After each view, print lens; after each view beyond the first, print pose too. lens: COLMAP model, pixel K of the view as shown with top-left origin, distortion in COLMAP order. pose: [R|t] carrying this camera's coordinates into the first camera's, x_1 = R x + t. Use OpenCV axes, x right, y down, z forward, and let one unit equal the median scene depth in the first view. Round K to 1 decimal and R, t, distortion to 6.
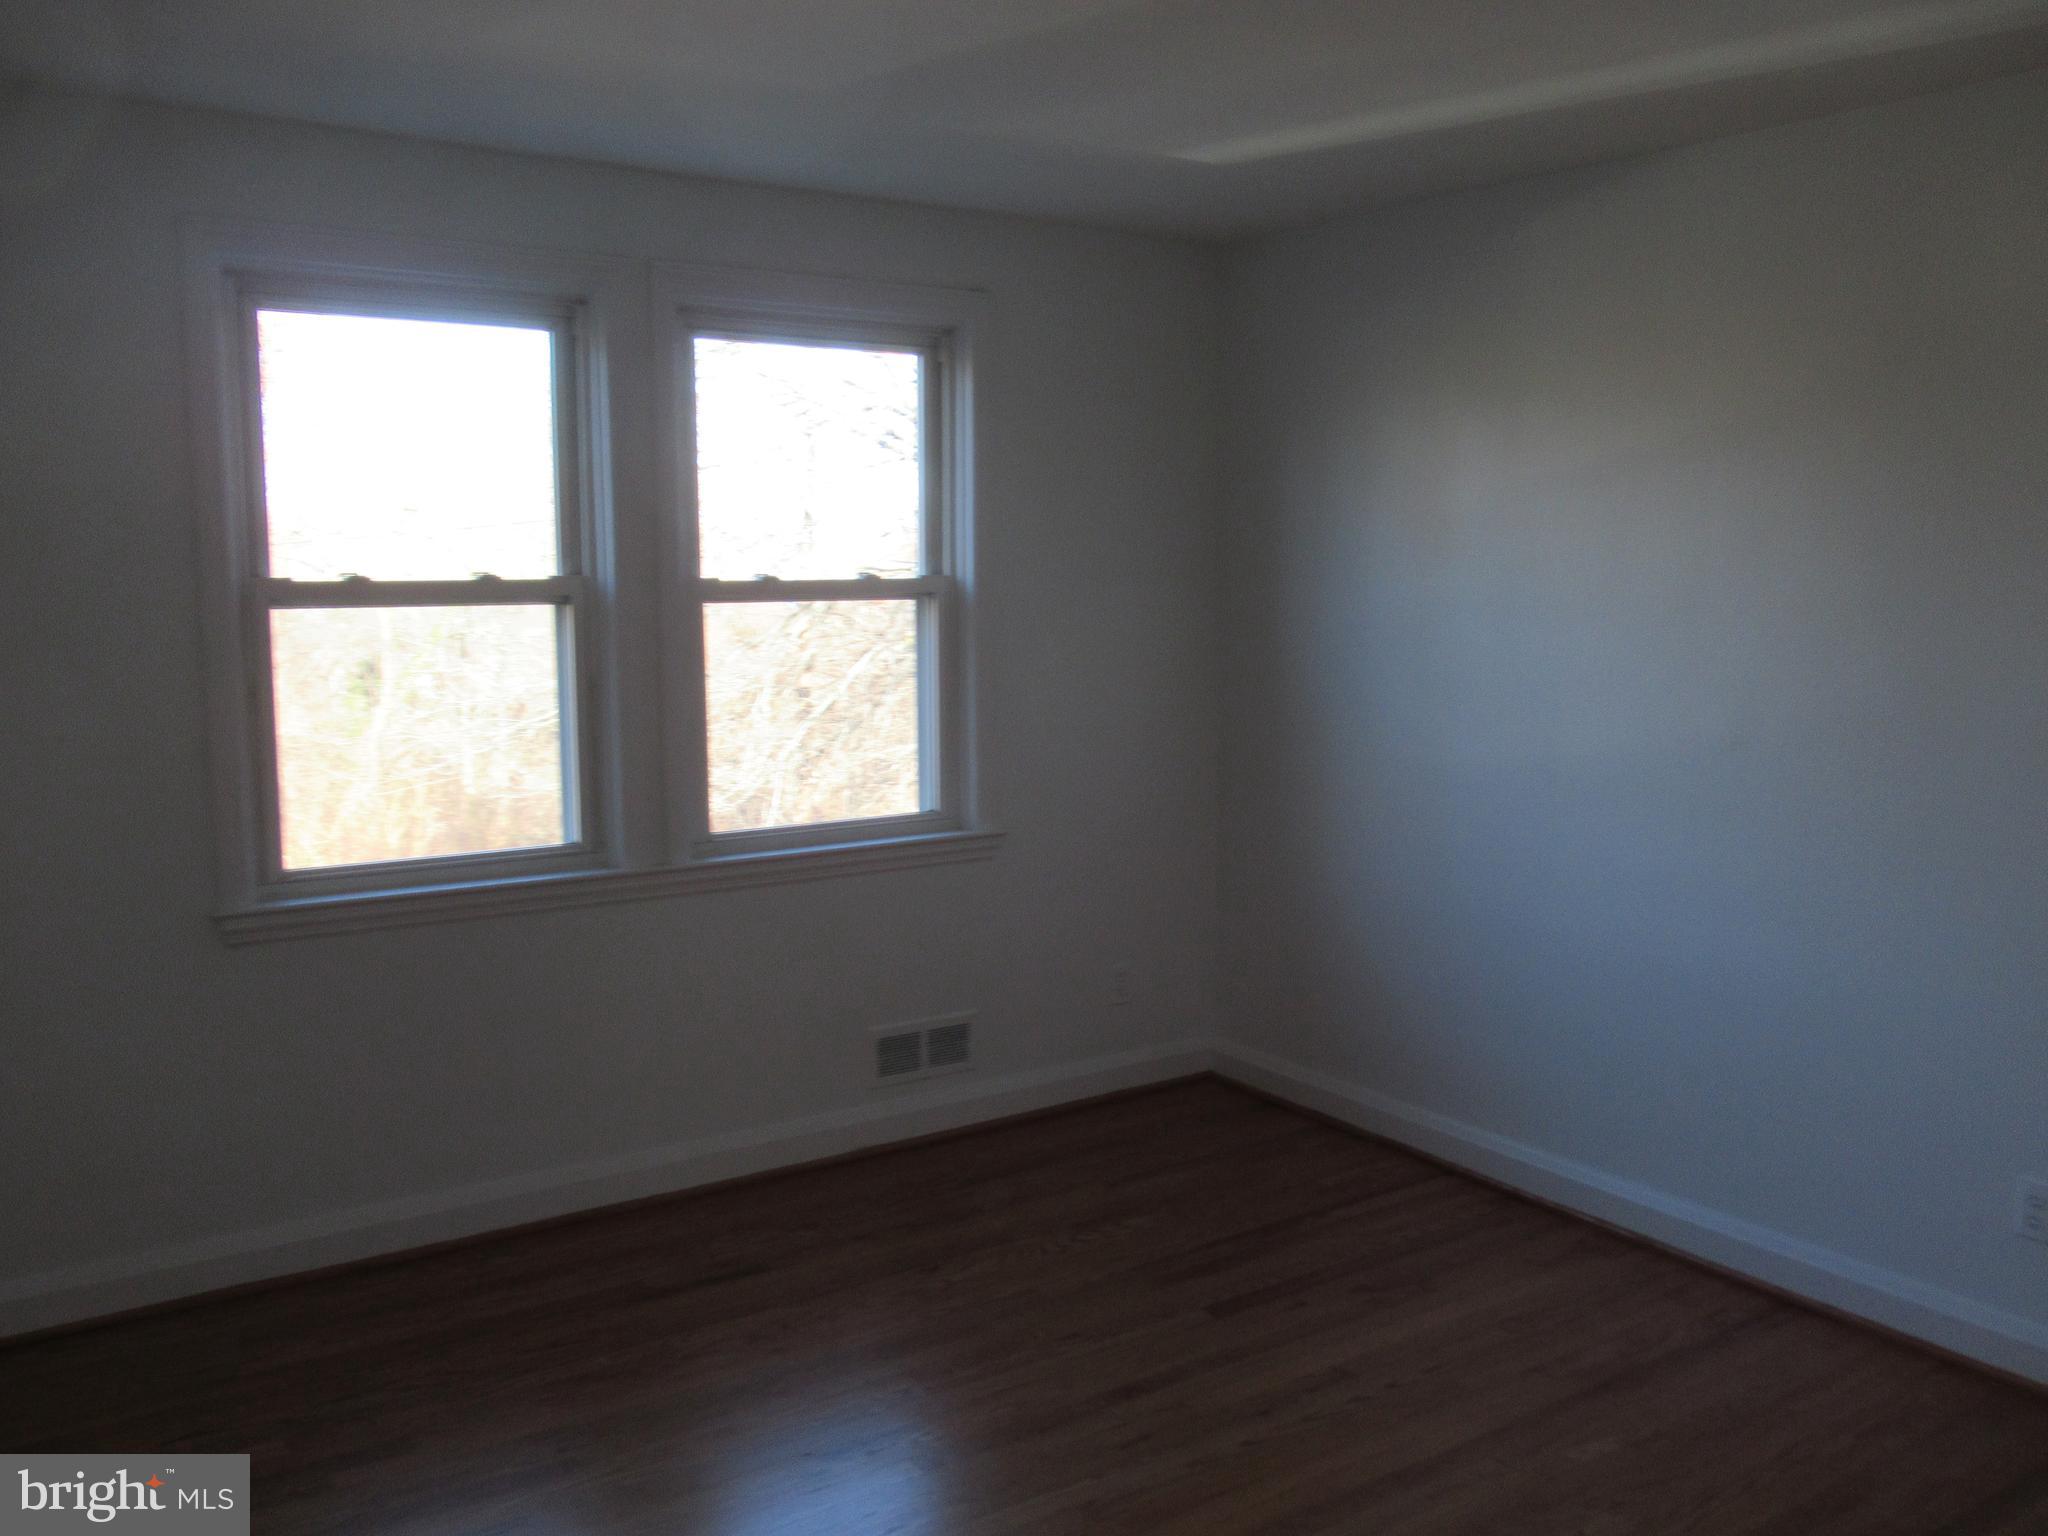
lens RADIAL K [[1735.6, 0, 1036.7], [0, 1735.6, 732.0], [0, 0, 1]] dist [-0.003848, -0.011386]
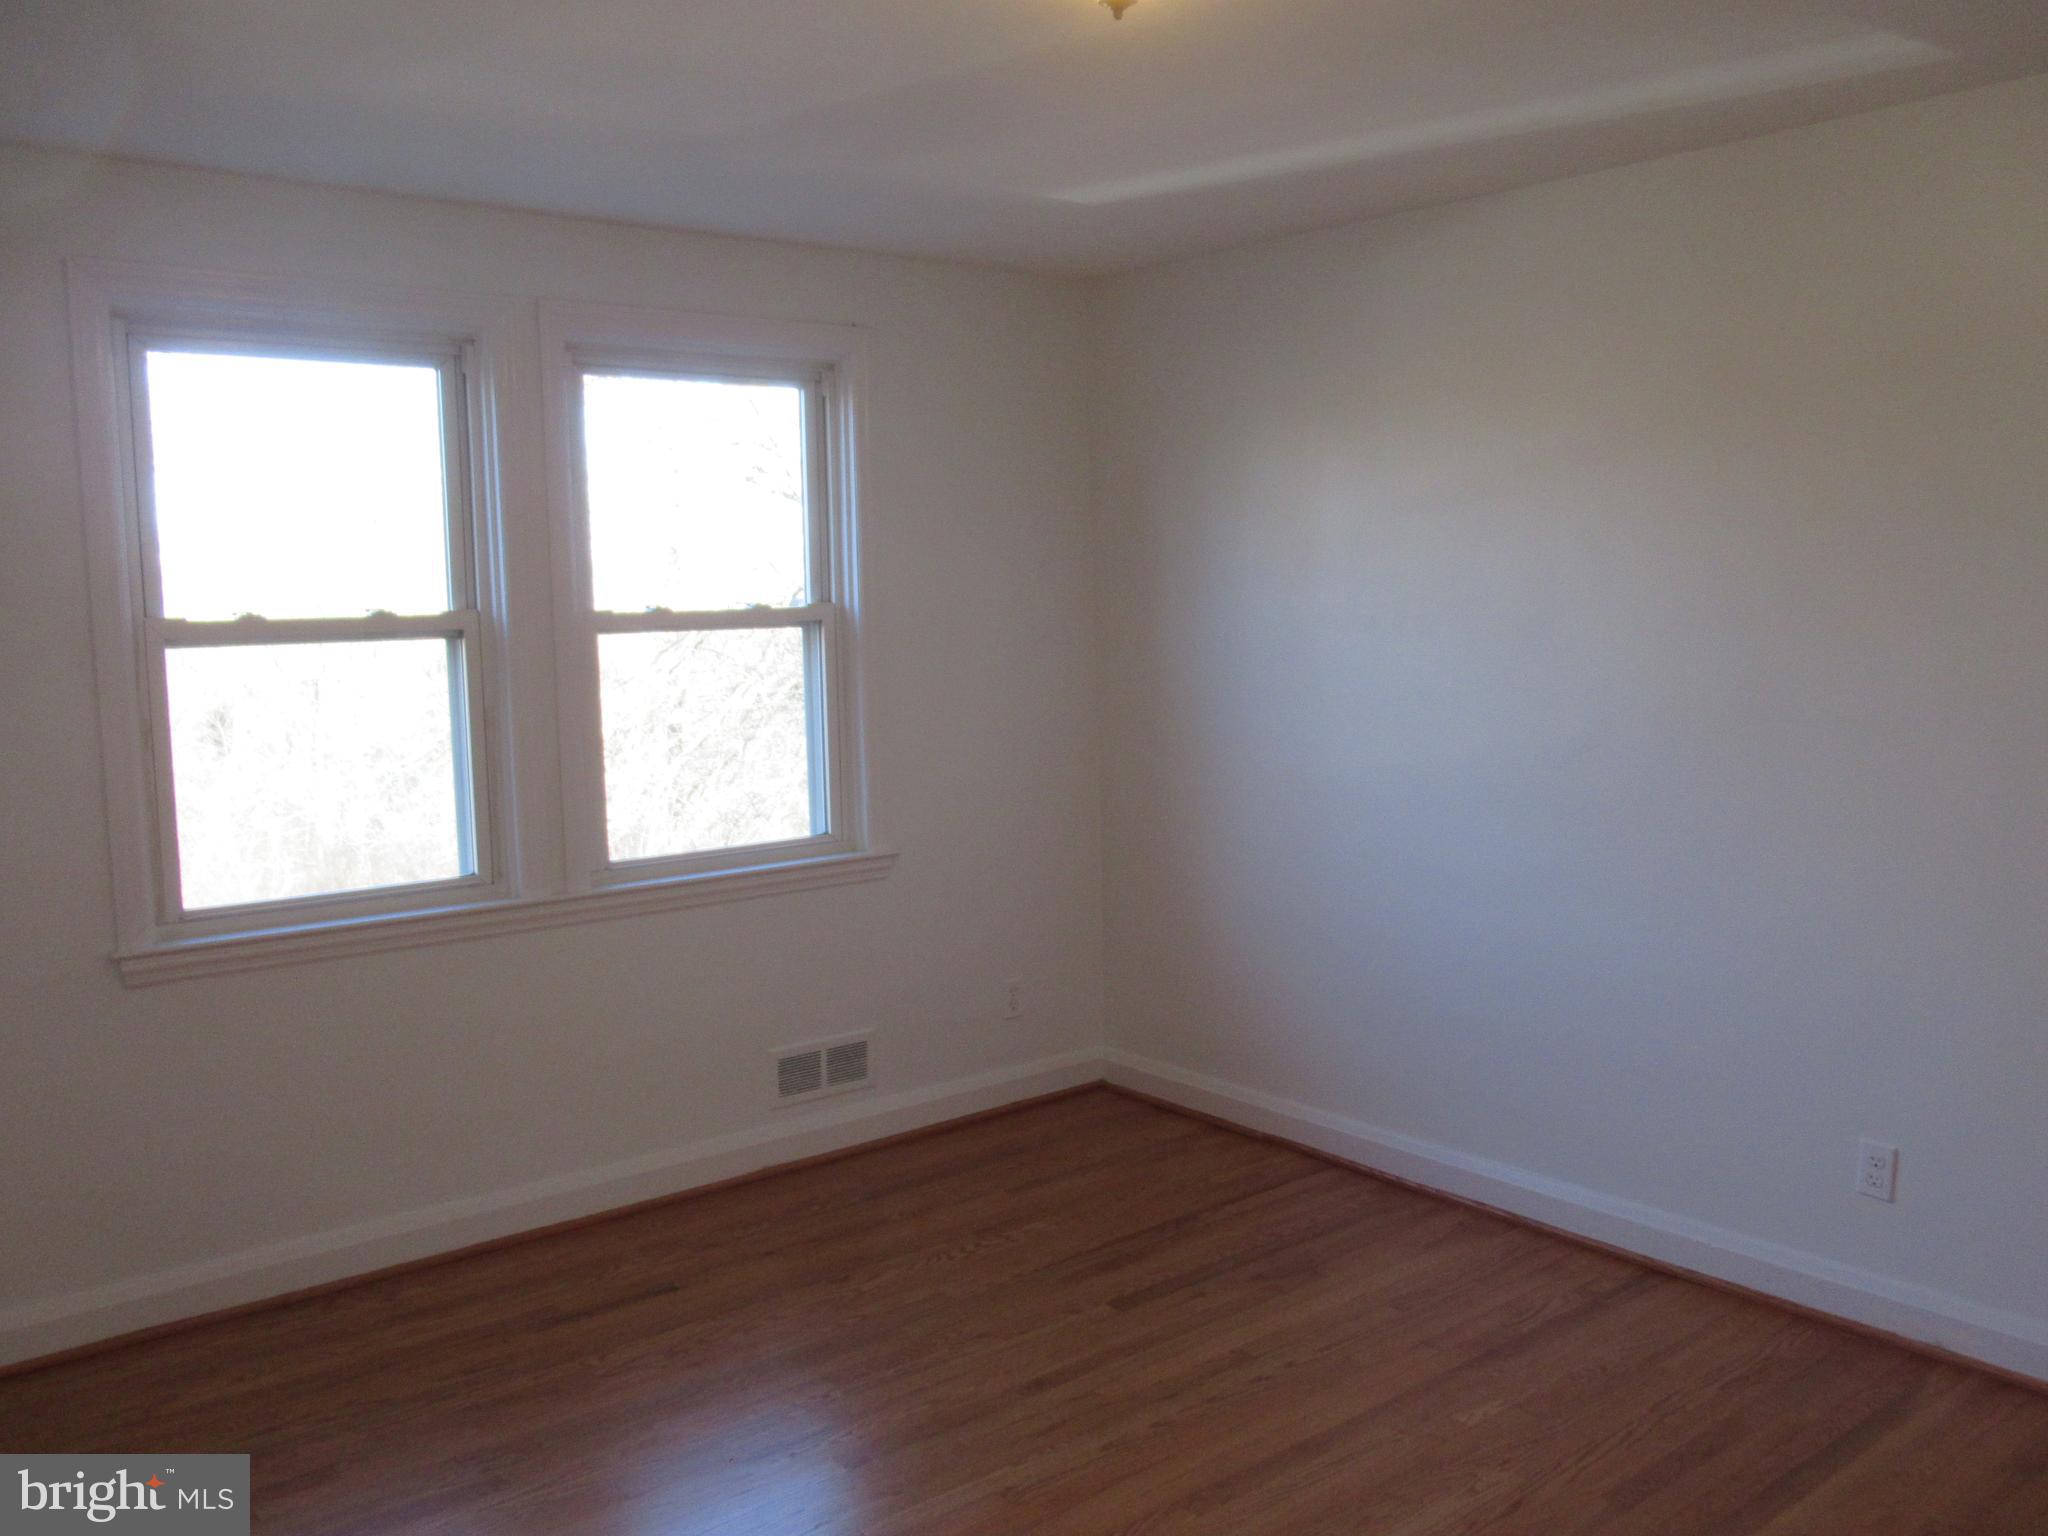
lens RADIAL K [[1735.6, 0, 1031.1], [0, 1735.6, 737.9], [0, 0, 1]] dist [-0.003848, -0.011386]
pose [[0.997040, -0.024232, 0.072972, -0.015026], [0.025046, 0.999634, -0.010259, 0.002838], [-0.072697, 0.012057, 0.997281, -0.032399]]
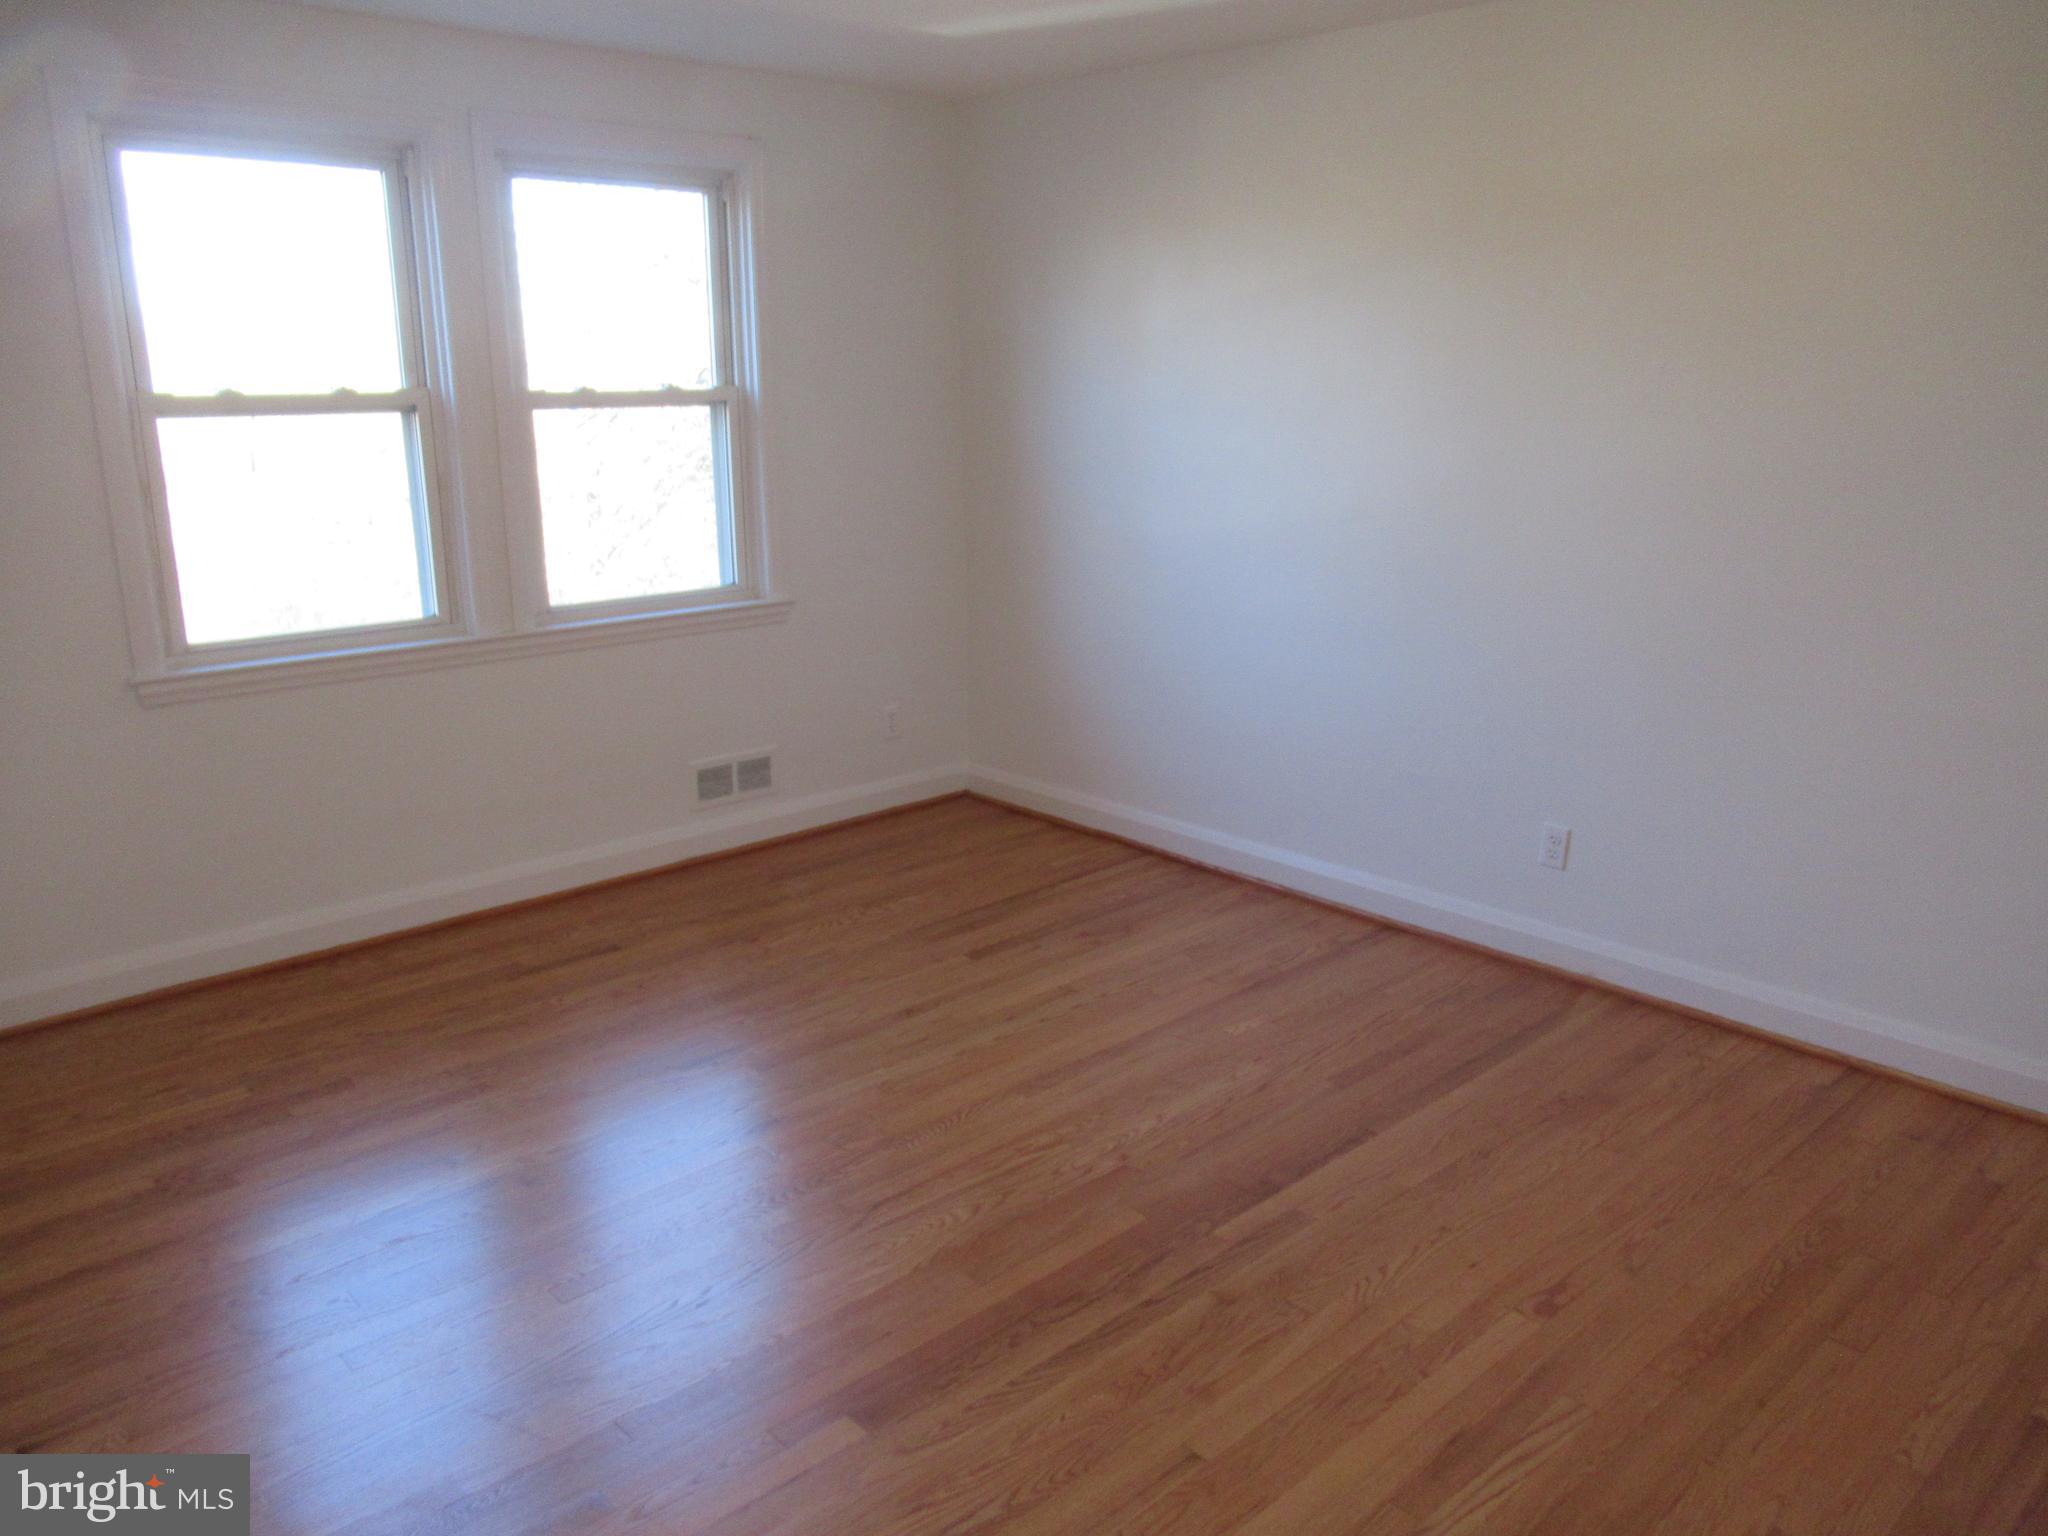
lens RADIAL K [[1531.6, 0, 1016.5], [0, 1531.6, 740.0], [0, 0, 1]] dist [-0.005638, -0.004401]
pose [[0.990528, -0.034993, 0.132774, -0.011576], [0.016073, 0.989883, 0.140975, 0.006342], [-0.136364, -0.137506, 0.981069, -0.108452]]
